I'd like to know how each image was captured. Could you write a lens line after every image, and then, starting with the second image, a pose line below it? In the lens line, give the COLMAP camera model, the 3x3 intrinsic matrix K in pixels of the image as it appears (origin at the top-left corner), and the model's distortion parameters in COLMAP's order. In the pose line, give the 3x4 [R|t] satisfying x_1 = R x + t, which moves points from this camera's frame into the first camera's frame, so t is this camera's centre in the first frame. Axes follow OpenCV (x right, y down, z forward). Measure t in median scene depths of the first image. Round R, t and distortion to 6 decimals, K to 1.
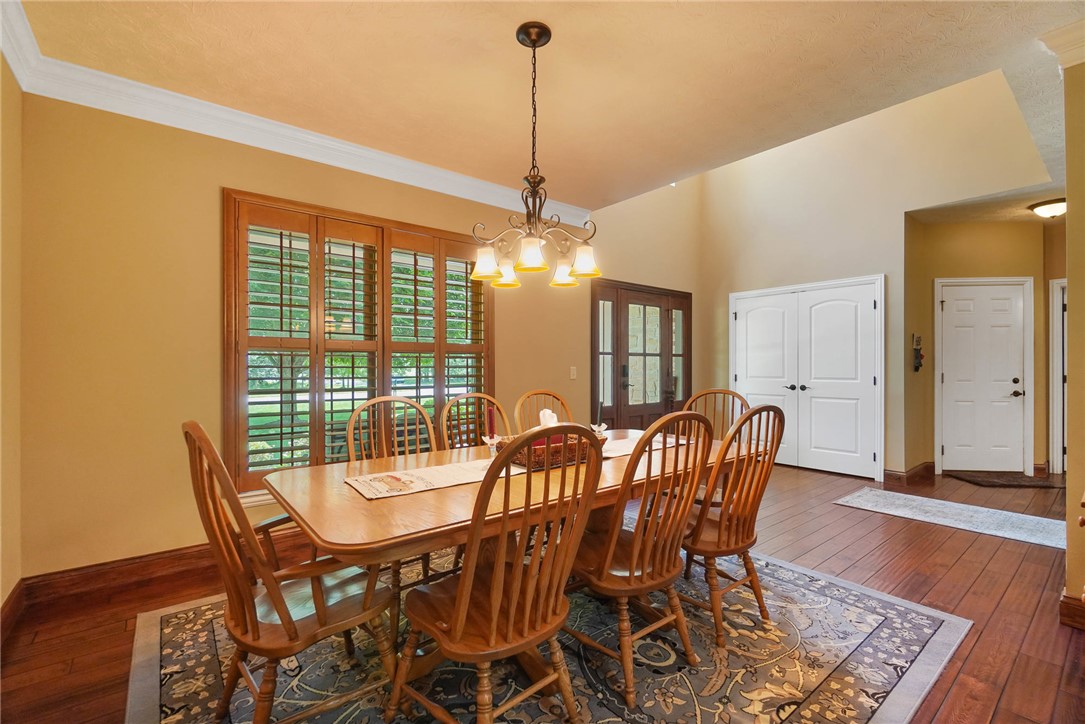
lens RADIAL K [[471.4, 0, 533.3], [0, 471.4, 364.7], [0, 0, 1]] dist [0.000760, 0.000035]
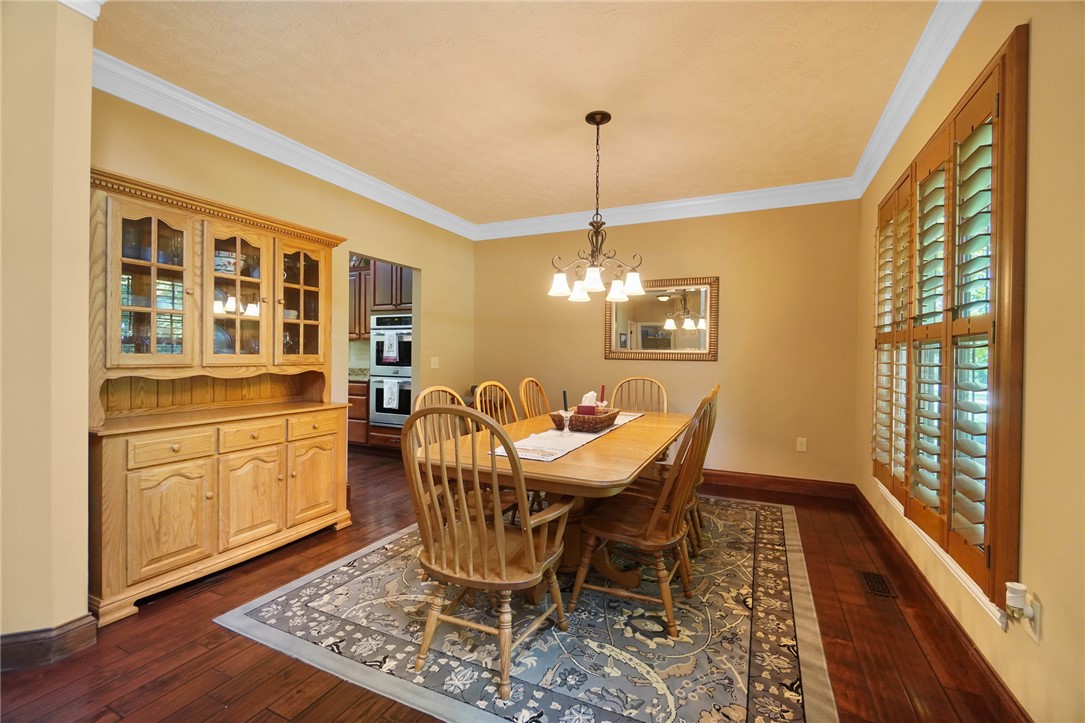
lens RADIAL K [[470.9, 0, 537.9], [0, 470.9, 356.9], [0, 0, 1]] dist [-0.000356, -0.000391]
pose [[-0.893088, -0.007510, -0.449819, 0.772203], [-0.010089, 0.999944, 0.003337, -0.004468], [0.449768, 0.007518, -0.893114, 2.154820]]
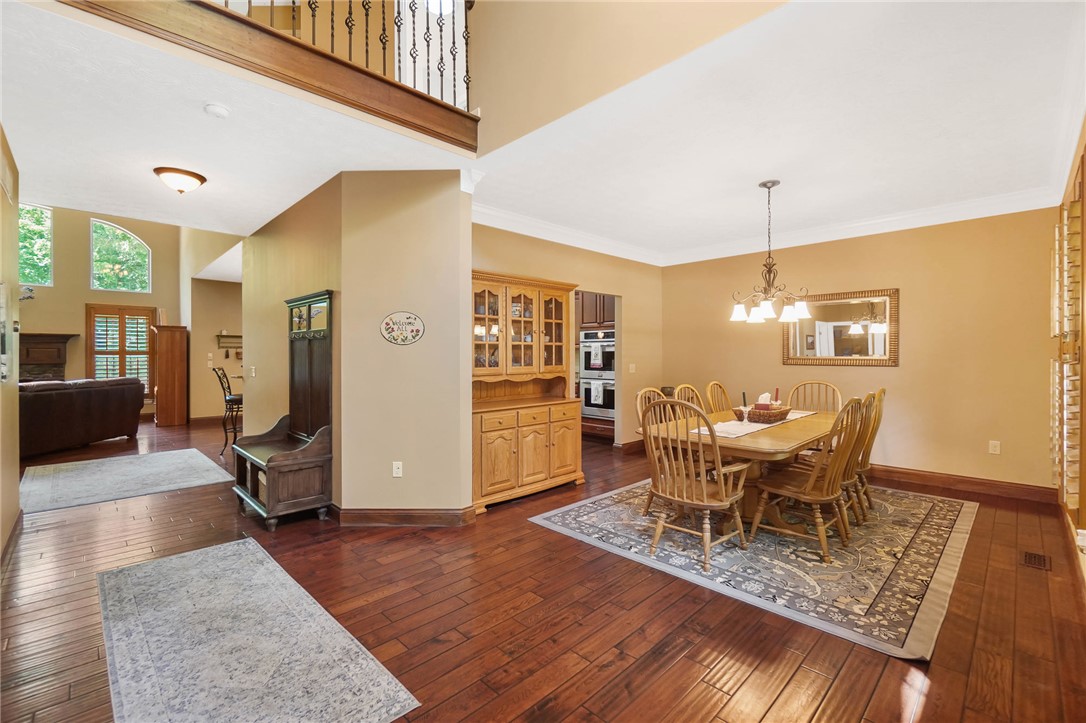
lens RADIAL K [[469.5, 0, 537.5], [0, 469.5, 357.0], [0, 0, 1]] dist [-0.003774, -0.000634]
pose [[-0.994479, 0.004039, -0.104860, 1.068625], [0.003544, 0.999982, 0.004903, -0.048973], [0.104878, 0.004504, -0.994475, 2.683984]]
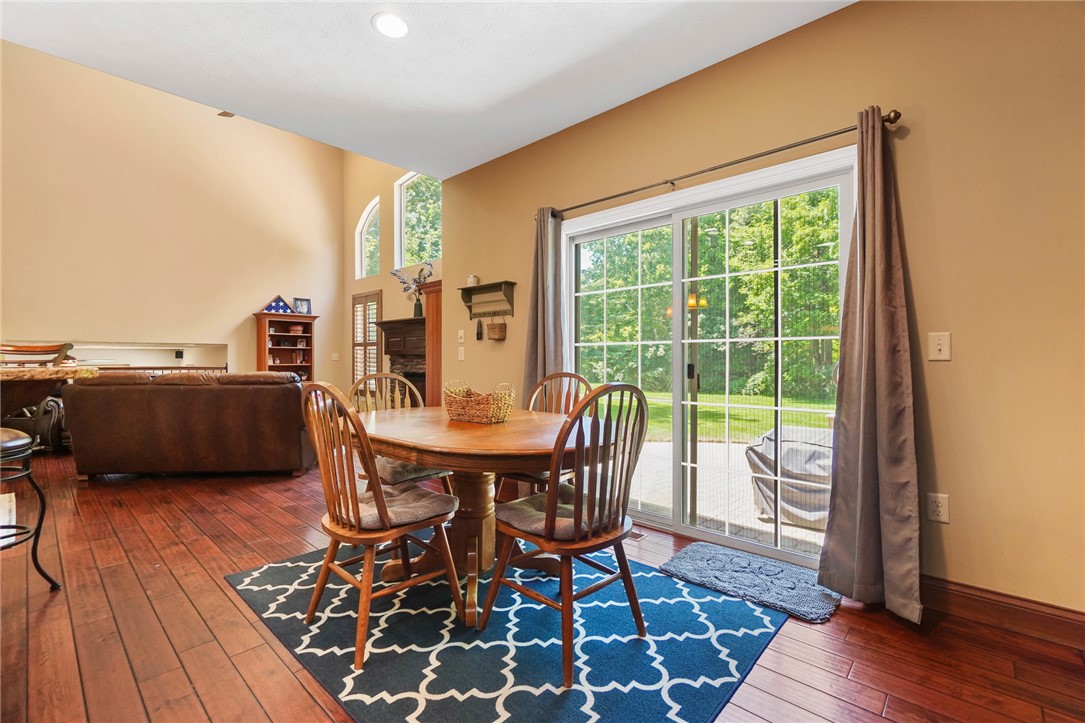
lens RADIAL K [[477.6, 0, 533.6], [0, 477.6, 362.1], [0, 0, 1]] dist [-0.003554, -0.000463]
pose [[-0.148859, -0.000310, 0.988858, 1.499501], [-0.001096, 0.999999, 0.000149, 0.057284], [-0.988858, -0.001062, -0.148859, -1.644445]]
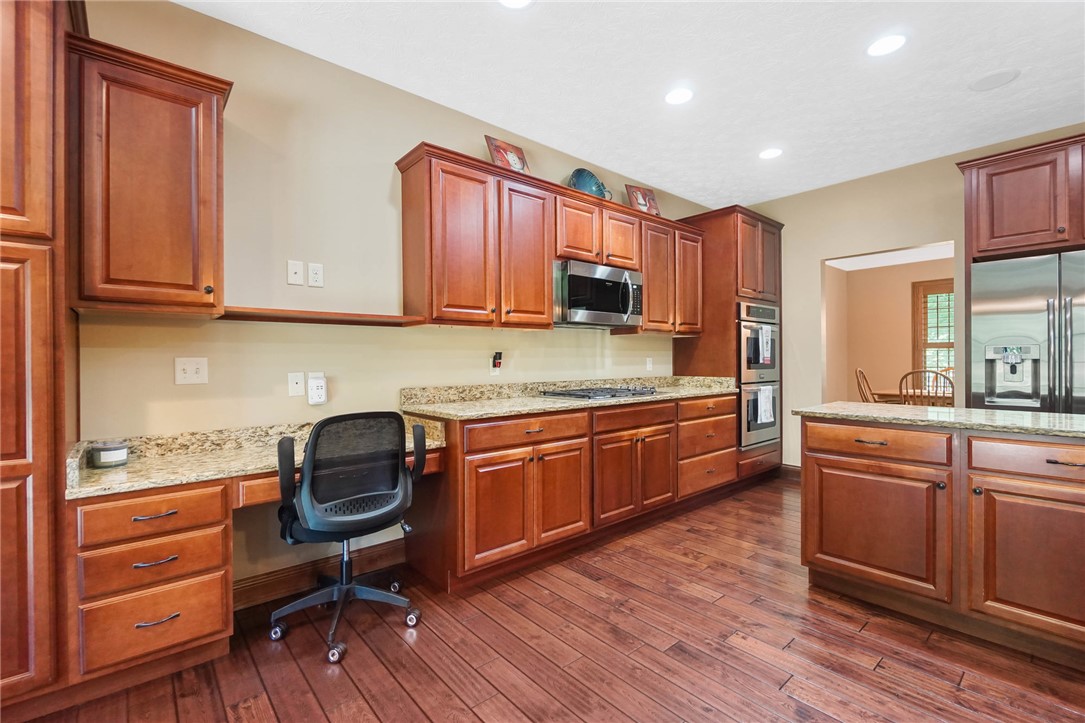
lens RADIAL K [[477.6, 0, 533.6], [0, 477.6, 362.1], [0, 0, 1]] dist [-0.003554, -0.000463]
pose [[0.037483, 0.004652, -0.999286, 2.274489], [0.008246, 0.999954, 0.004964, 0.011811], [0.999263, -0.008426, 0.037443, -1.386340]]
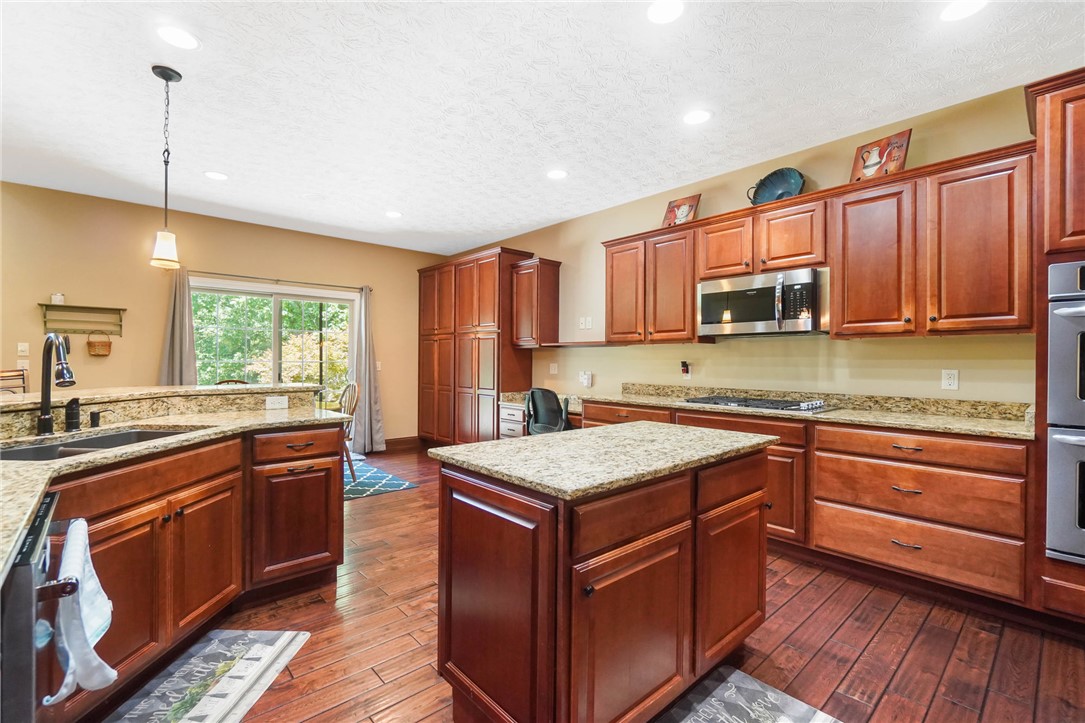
lens RADIAL K [[477.6, 0, 533.6], [0, 477.6, 362.1], [0, 0, 1]] dist [-0.003554, -0.000463]
pose [[-0.998190, -0.005247, -0.059913, 1.527238], [-0.005379, 0.999983, 0.002040, -0.009999], [0.059901, 0.002358, -0.998202, 0.385694]]
